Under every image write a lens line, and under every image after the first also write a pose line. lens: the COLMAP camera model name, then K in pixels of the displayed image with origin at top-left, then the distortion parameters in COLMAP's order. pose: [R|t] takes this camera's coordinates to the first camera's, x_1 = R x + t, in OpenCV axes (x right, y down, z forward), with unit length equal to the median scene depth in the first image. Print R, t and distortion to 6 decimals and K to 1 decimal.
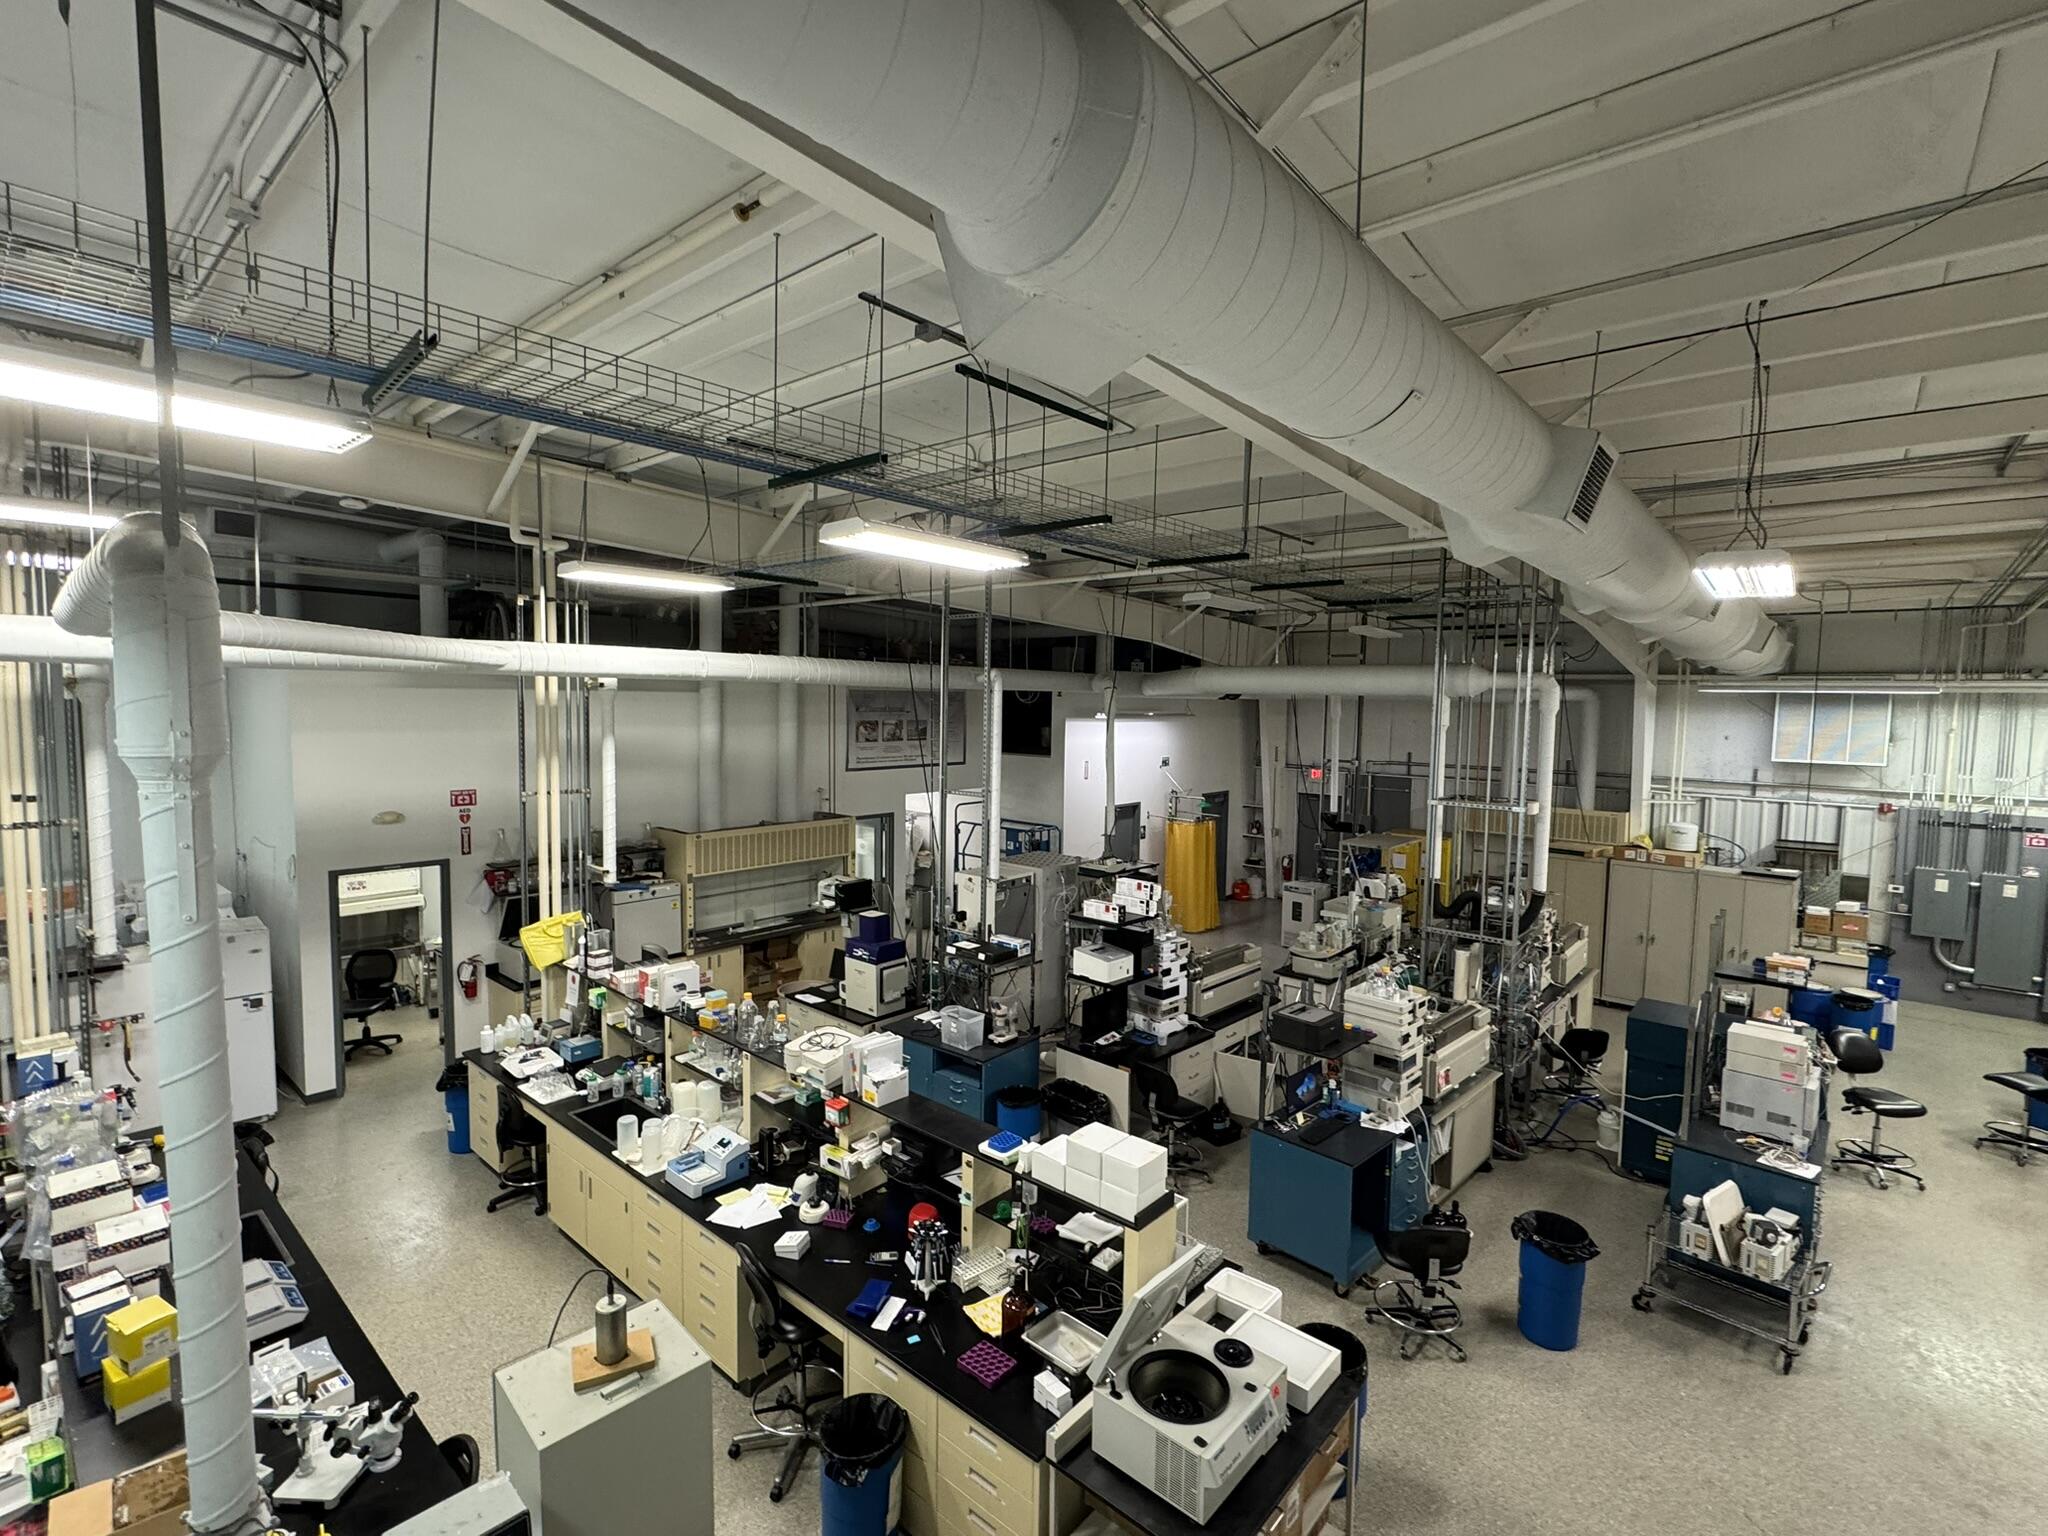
lens RADIAL K [[942.4, 0, 1022.3], [0, 942.4, 769.4], [0, 0, 1]] dist [0.001244, 0.000160]
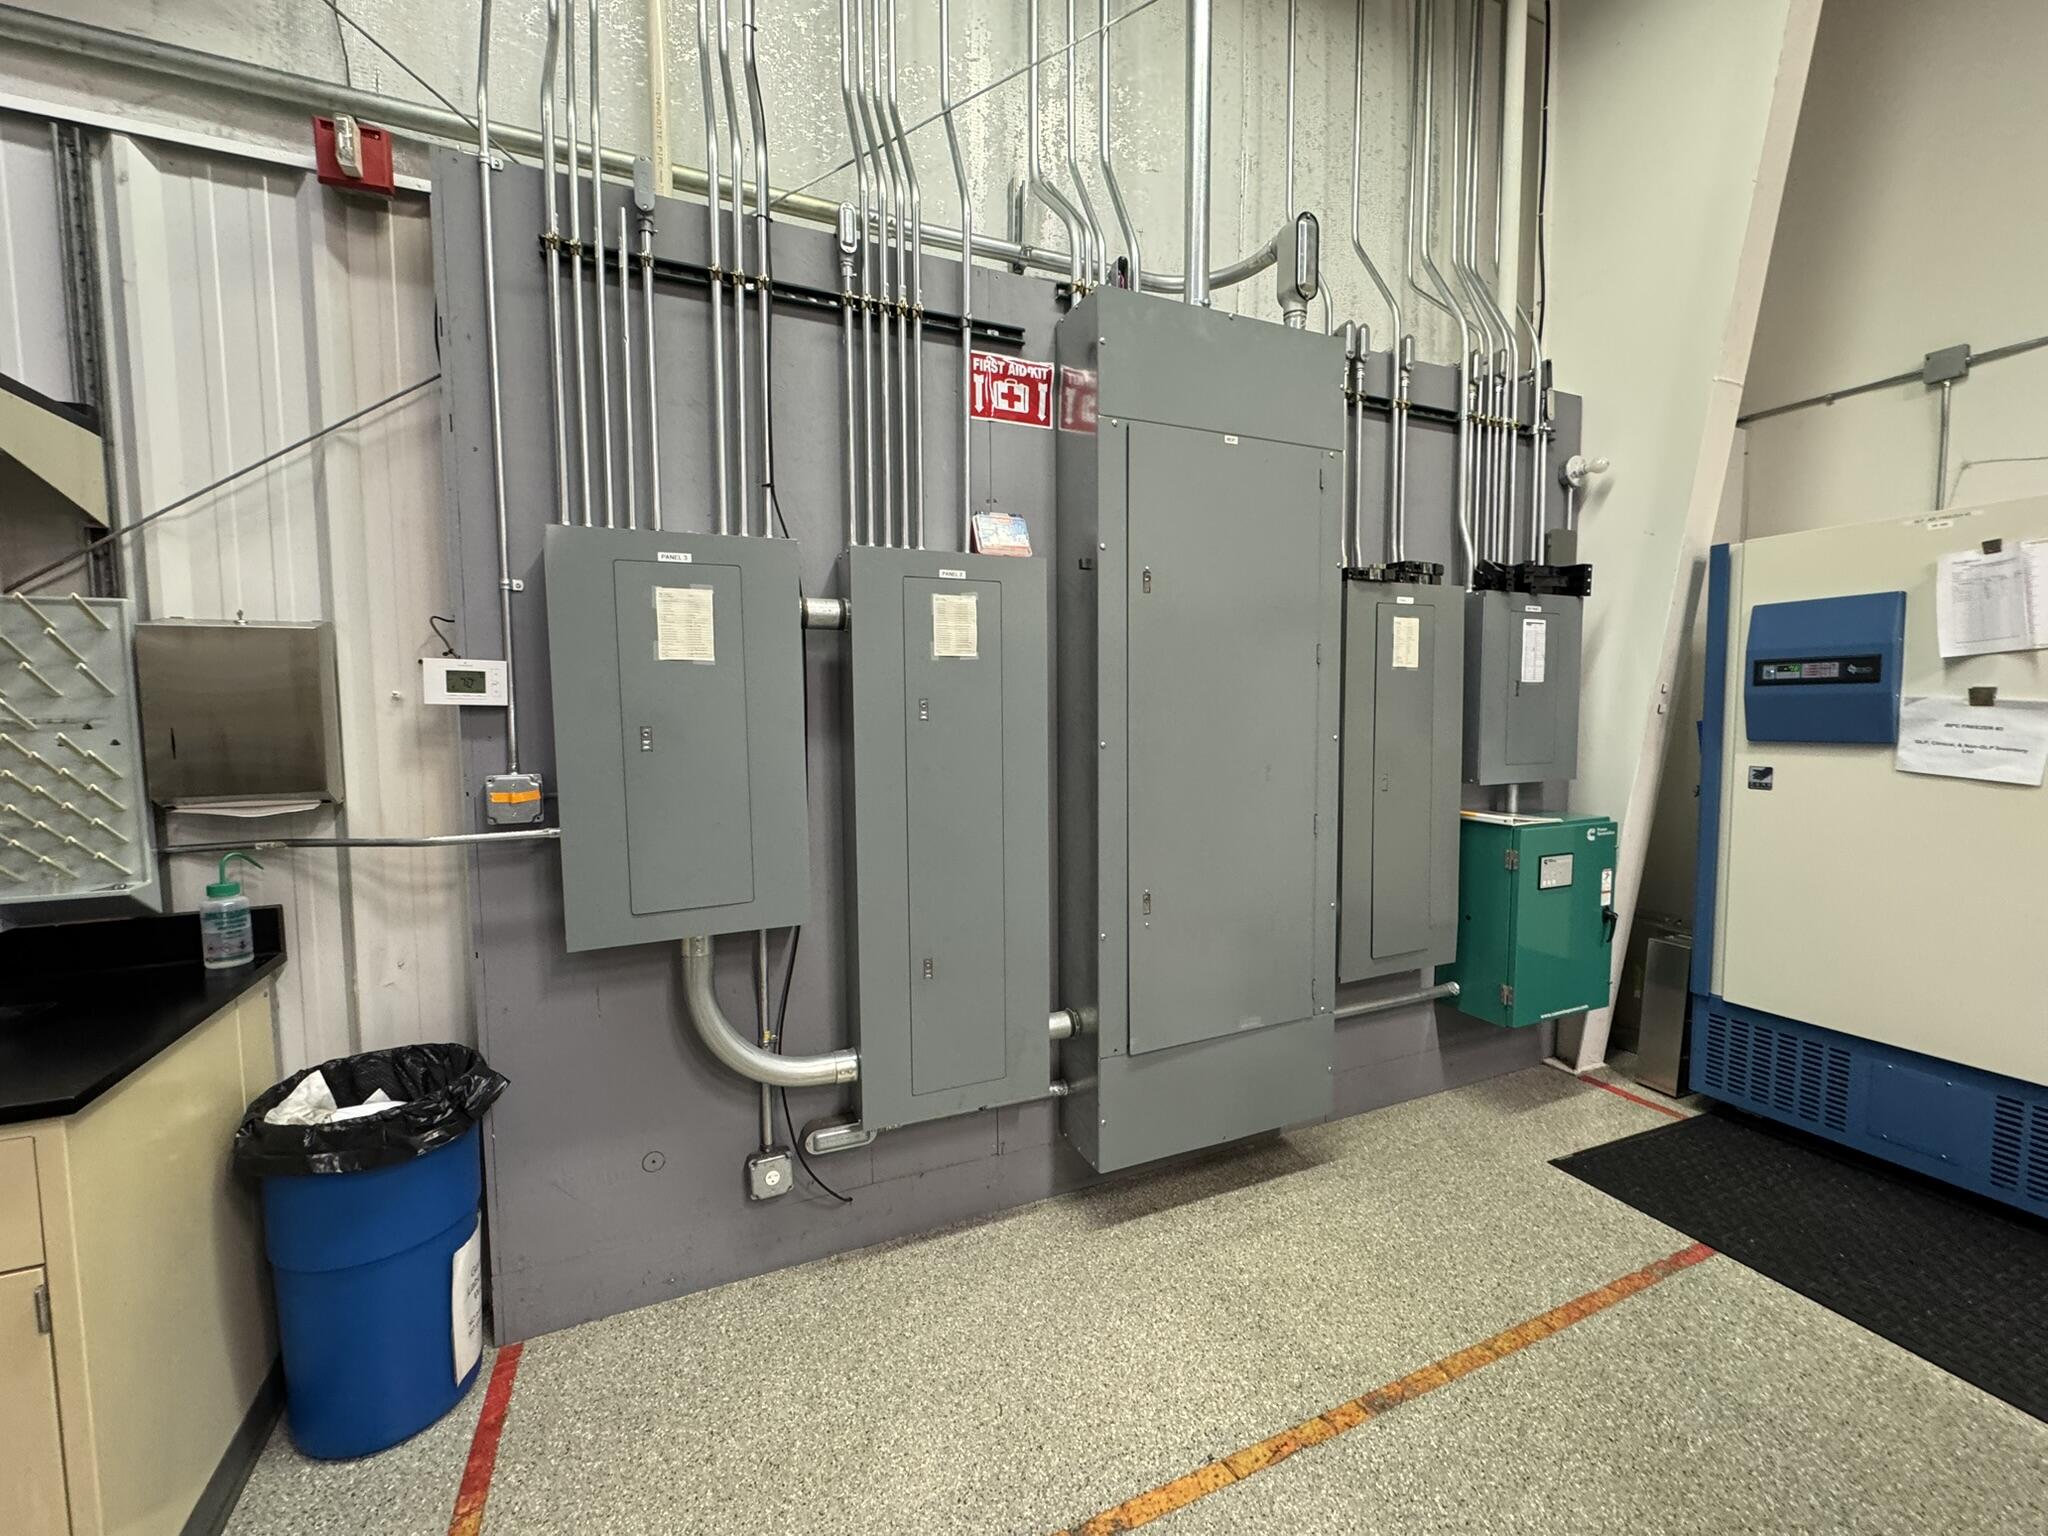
lens RADIAL K [[818.3, 0, 1018.1], [0, 818.3, 768.1], [0, 0, 1]] dist [-0.002199, 0.000259]
pose [[0.417226, -0.082601, 0.905041, 0.859617], [0.078326, 0.995424, 0.054742, 0.143520], [-0.905421, 0.048048, 0.421786, 0.880298]]
